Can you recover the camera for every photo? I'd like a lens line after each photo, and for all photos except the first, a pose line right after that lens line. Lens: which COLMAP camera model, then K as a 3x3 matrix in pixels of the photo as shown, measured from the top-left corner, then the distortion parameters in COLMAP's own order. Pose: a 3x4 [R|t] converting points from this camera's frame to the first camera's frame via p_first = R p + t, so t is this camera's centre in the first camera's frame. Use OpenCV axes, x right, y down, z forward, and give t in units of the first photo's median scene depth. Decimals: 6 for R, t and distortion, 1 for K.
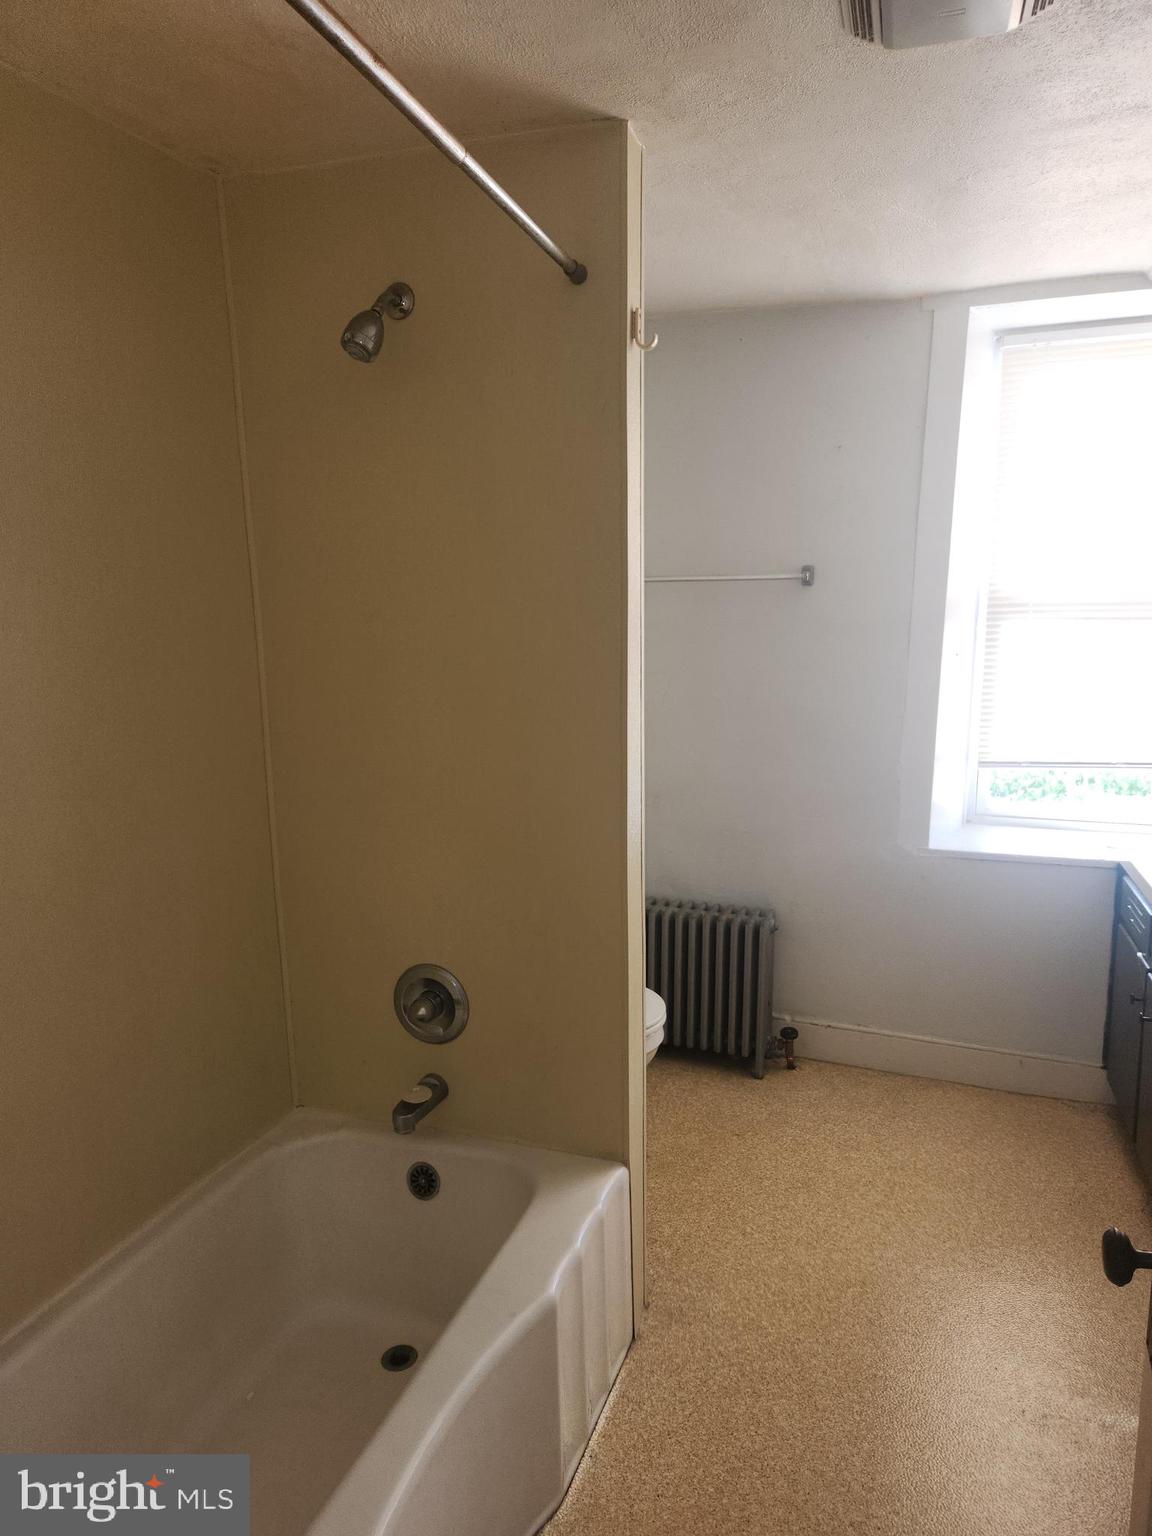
lens RADIAL K [[1038.7, 0, 572.3], [0, 1038.7, 766.3], [0, 0, 1]] dist [0.048361, -0.010554]
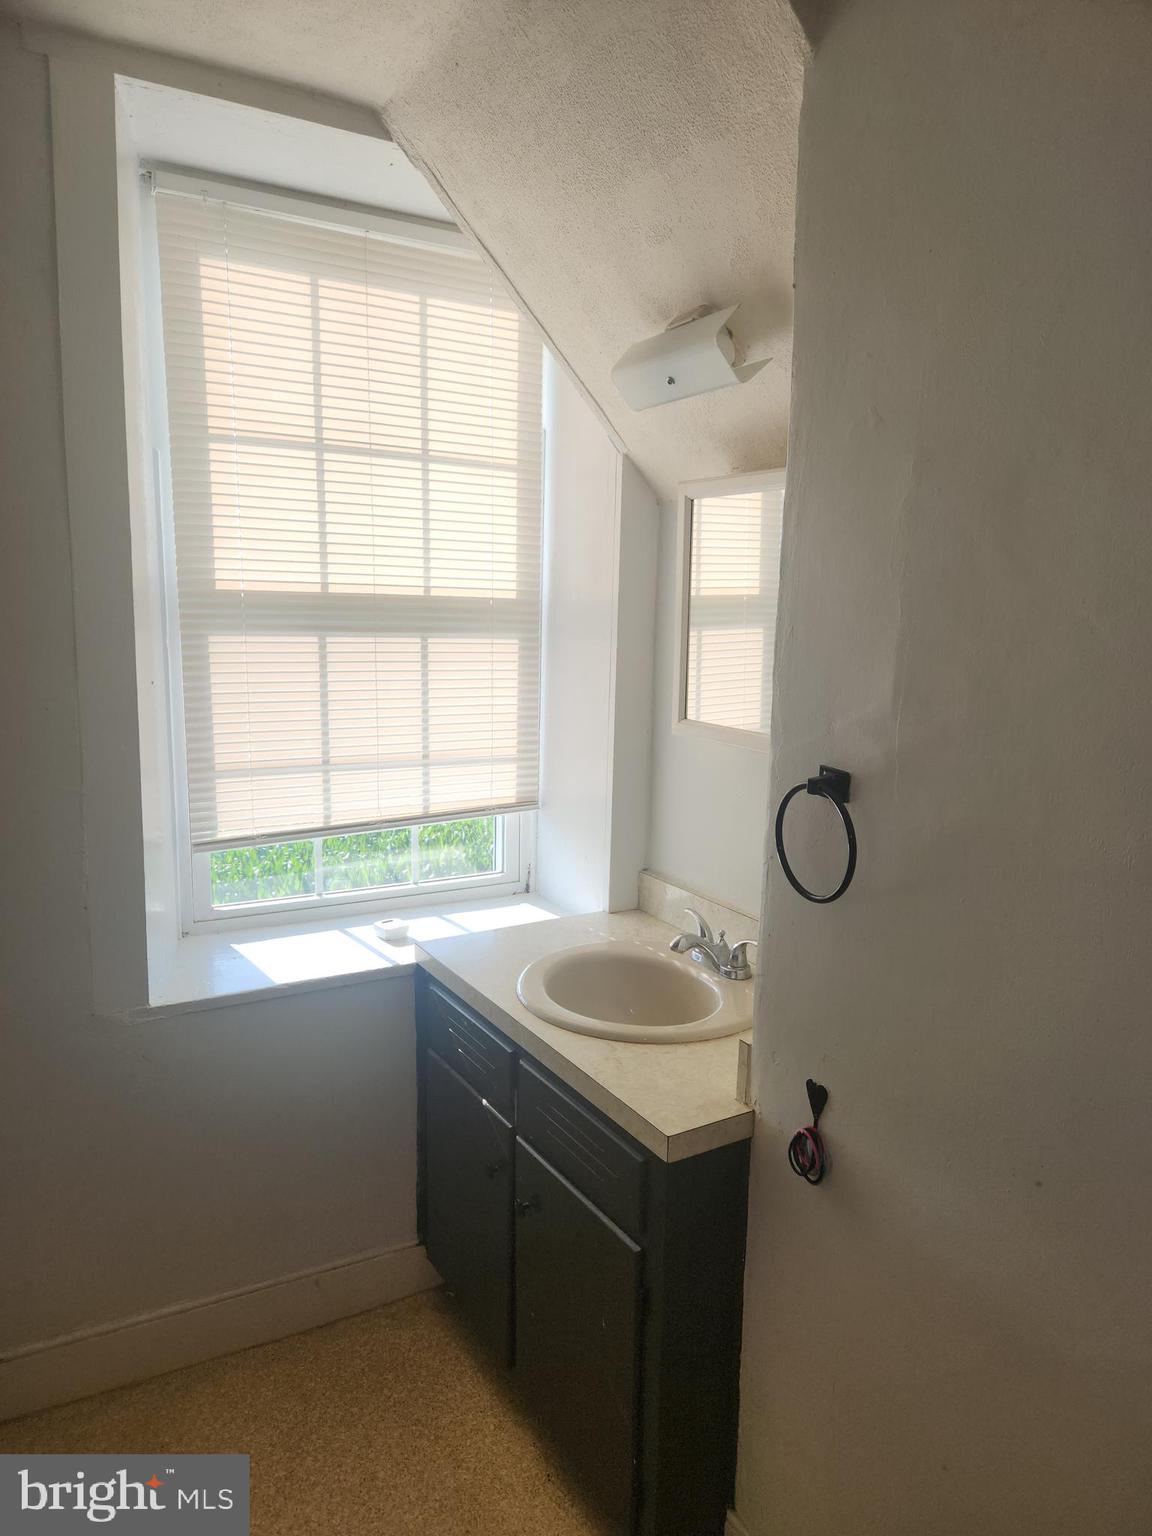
lens RADIAL K [[1038.7, 0, 564.8], [0, 1038.7, 772.5], [0, 0, 1]] dist [0.048361, -0.010554]
pose [[0.657852, -0.113031, 0.744618, 0.065018], [0.102296, 0.992922, 0.060347, -0.070421], [-0.746168, 0.036472, 0.664758, 0.426393]]
